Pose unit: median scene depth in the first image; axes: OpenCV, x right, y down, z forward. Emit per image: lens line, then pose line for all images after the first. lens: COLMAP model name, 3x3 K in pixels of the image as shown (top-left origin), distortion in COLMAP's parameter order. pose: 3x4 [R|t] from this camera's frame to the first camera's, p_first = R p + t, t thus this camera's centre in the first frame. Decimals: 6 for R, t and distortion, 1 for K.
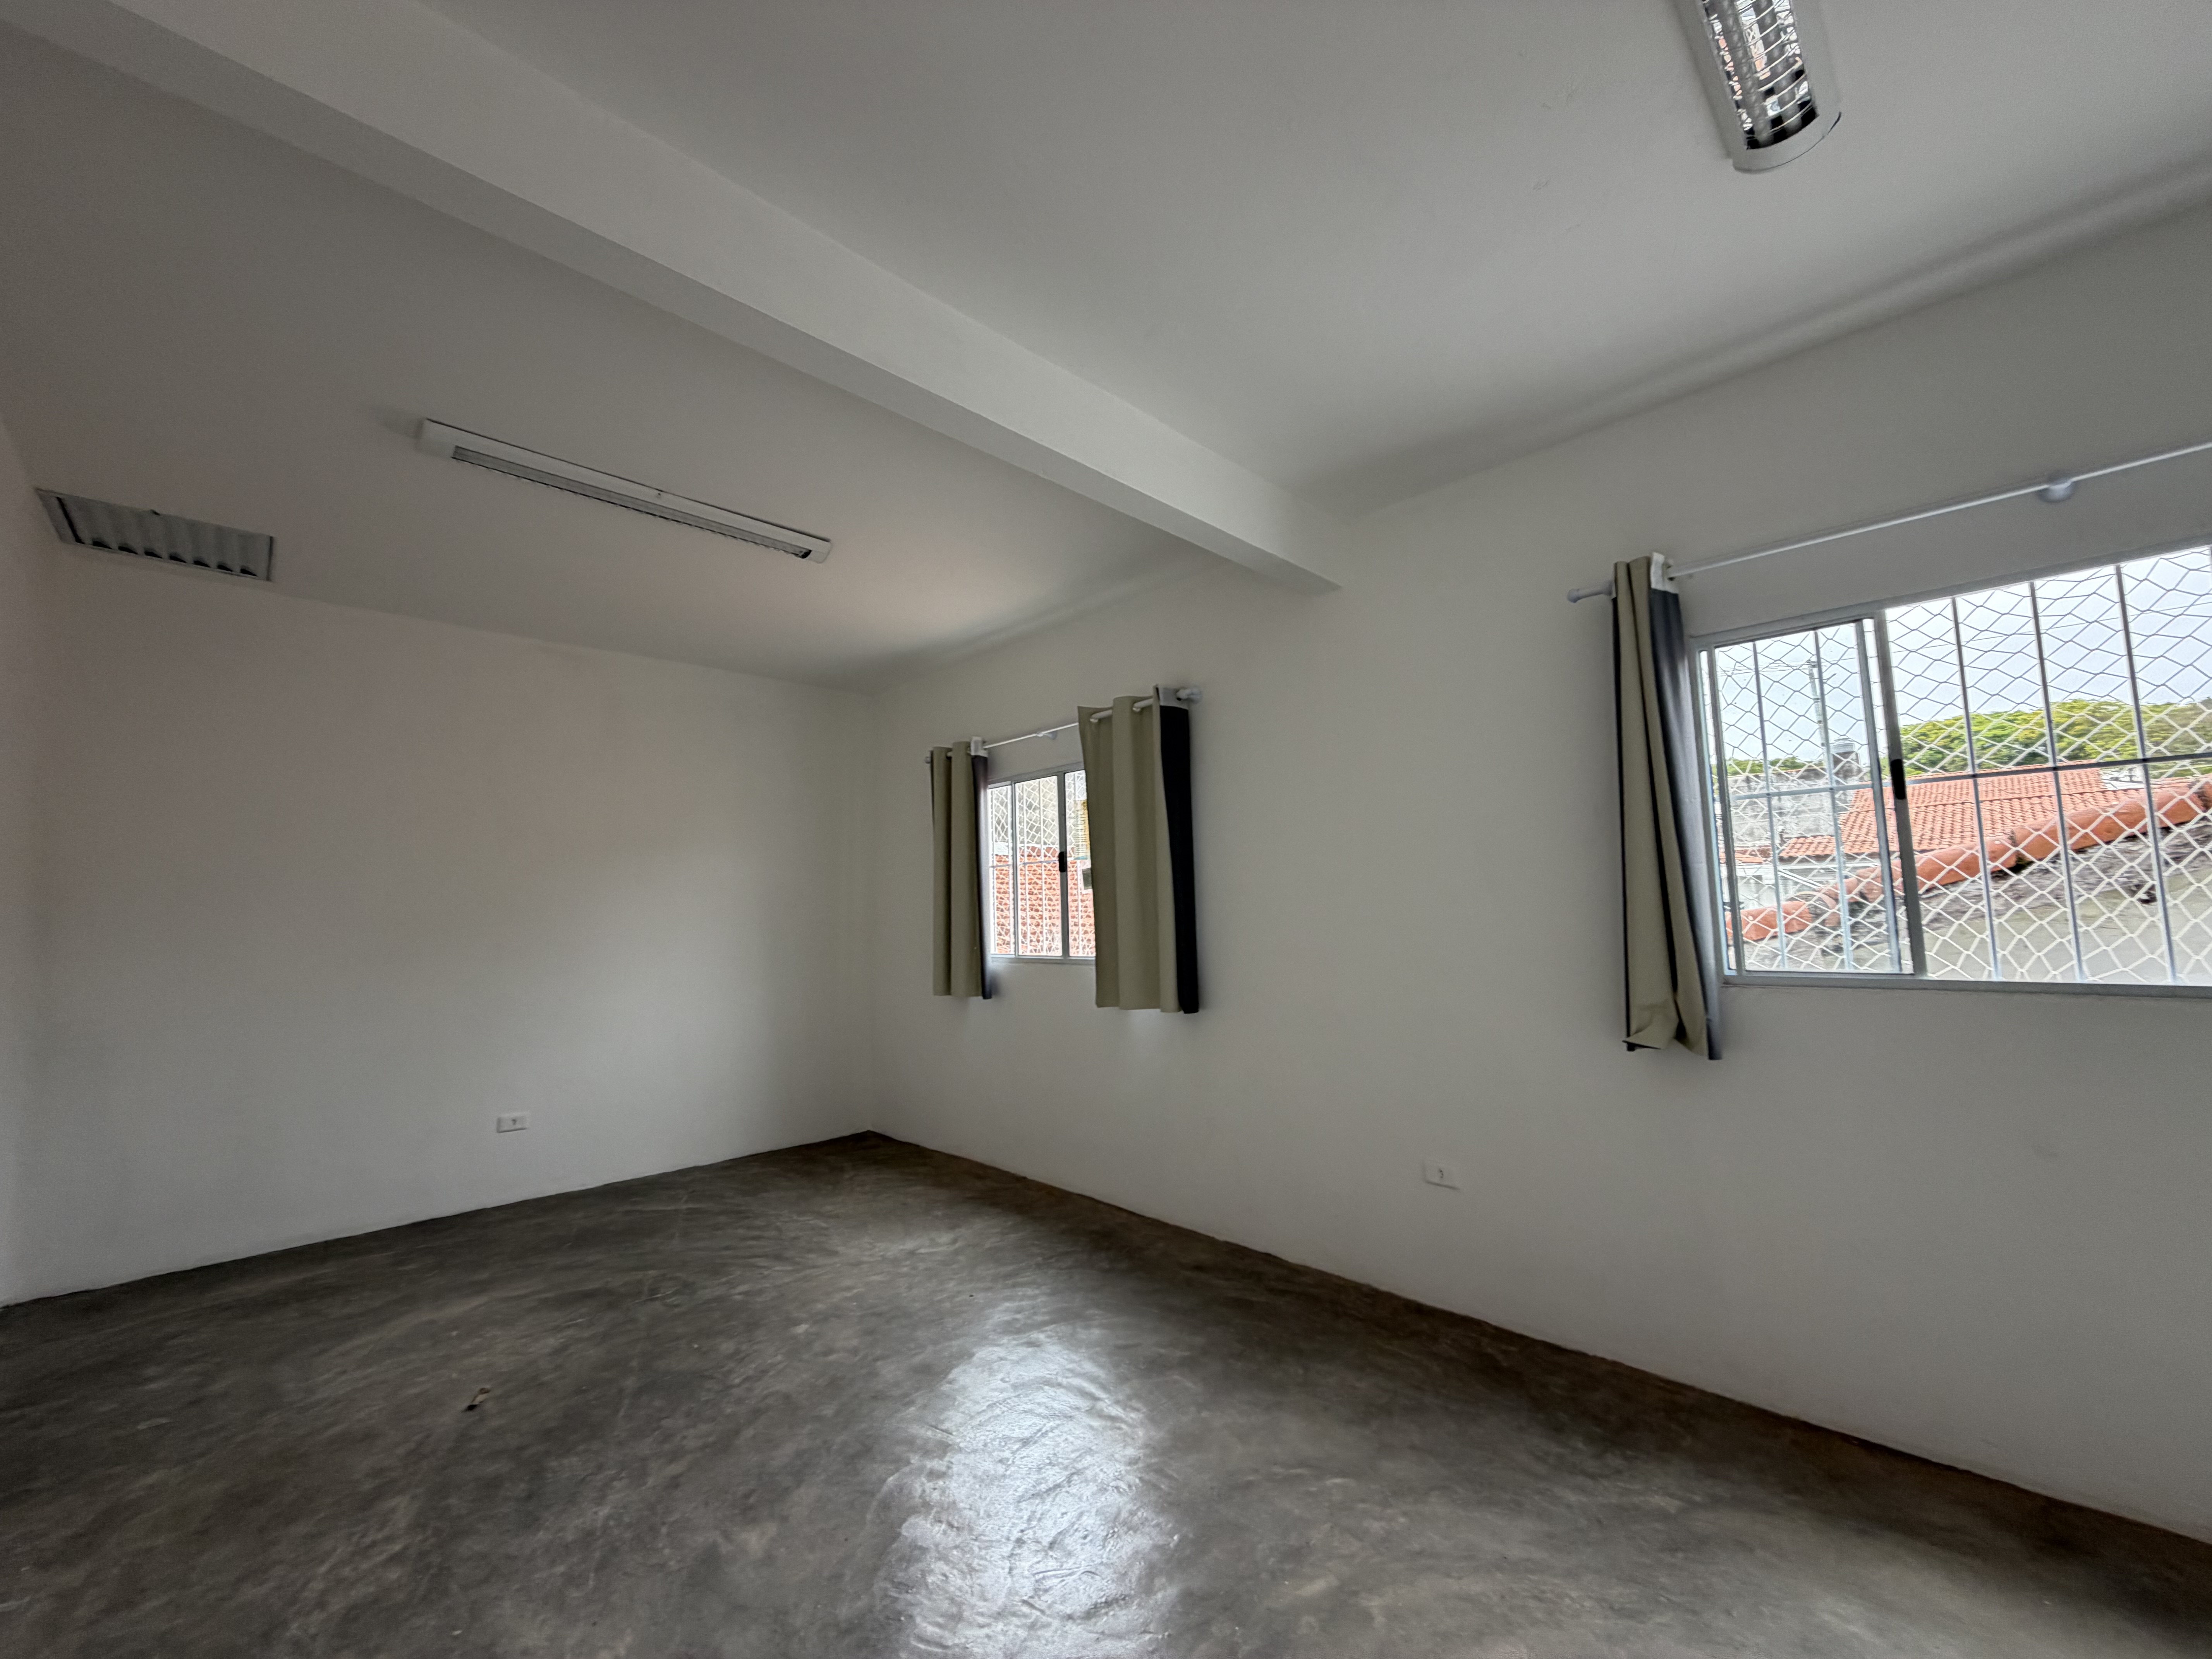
lens RADIAL K [[875.8, 0, 1101.7], [0, 875.8, 823.8], [0, 0, 1]] dist [0.001981, -0.000684]
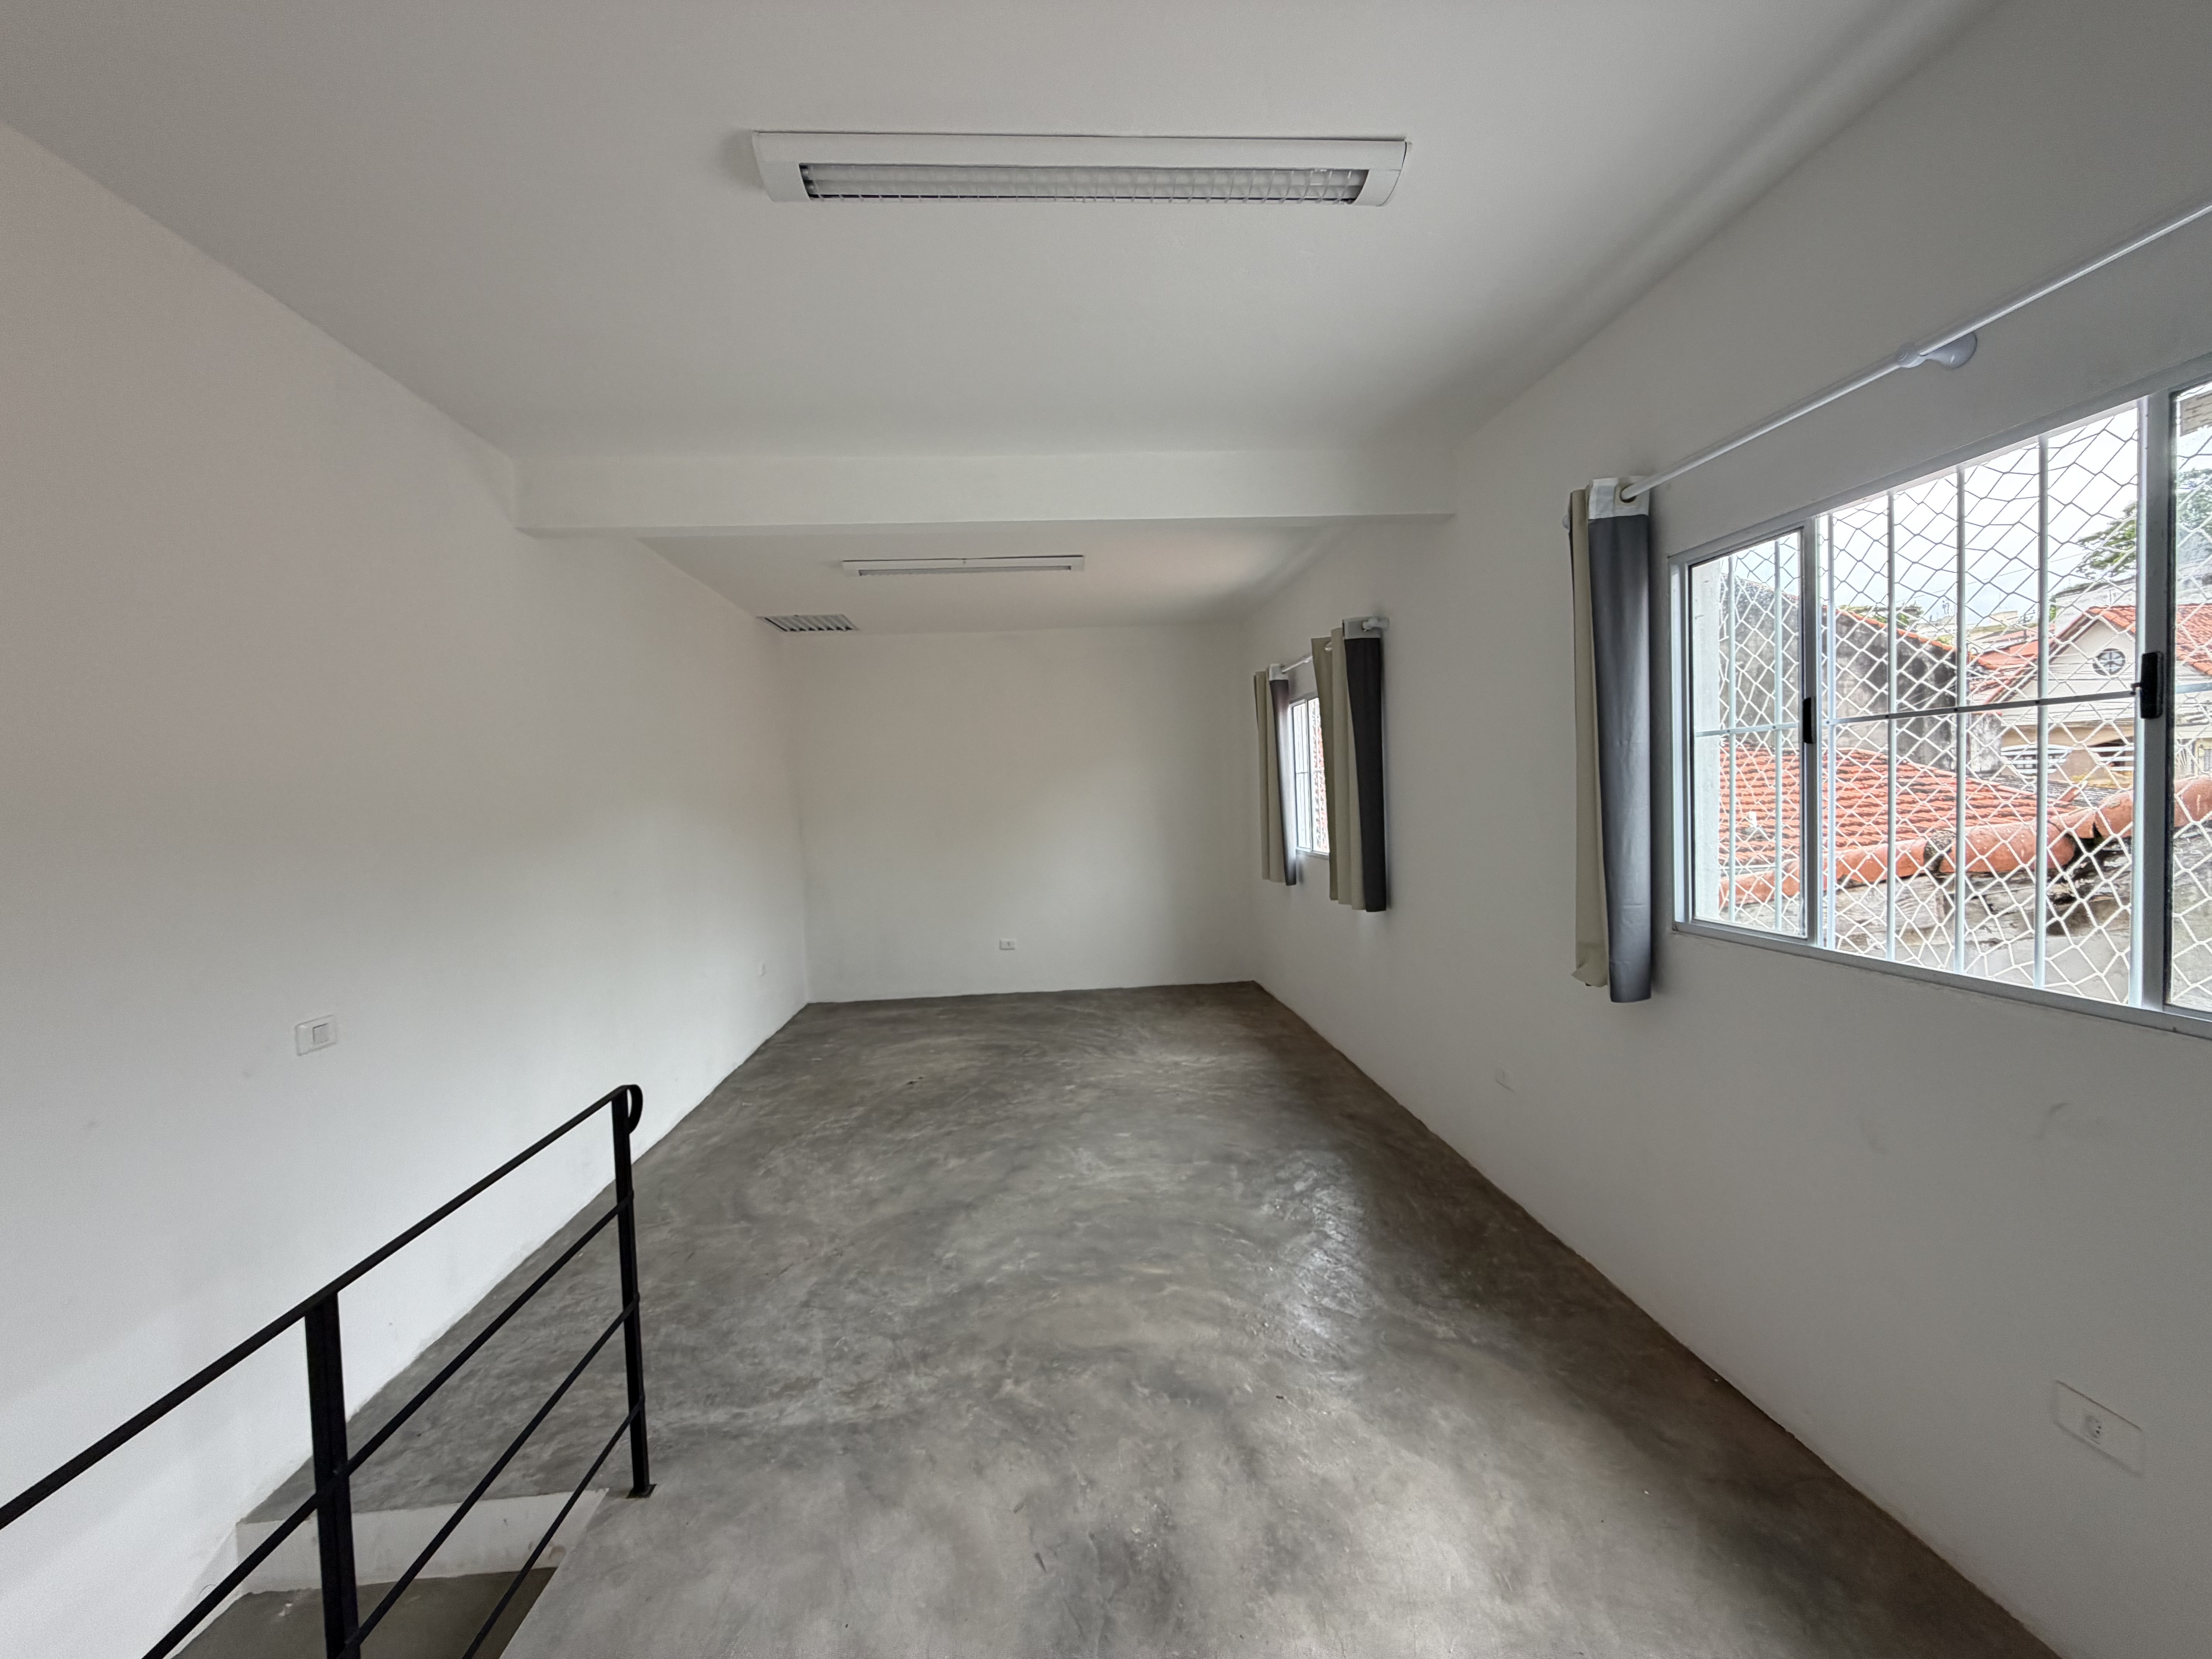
lens RADIAL K [[875.8, 0, 1101.7], [0, 875.8, 823.8], [0, 0, 1]] dist [0.001981, -0.000684]
pose [[0.764775, 0.012950, -0.644168, 0.744103], [0.089892, 0.987875, 0.126582, -0.098405], [0.637996, -0.154712, 0.754337, -0.096762]]
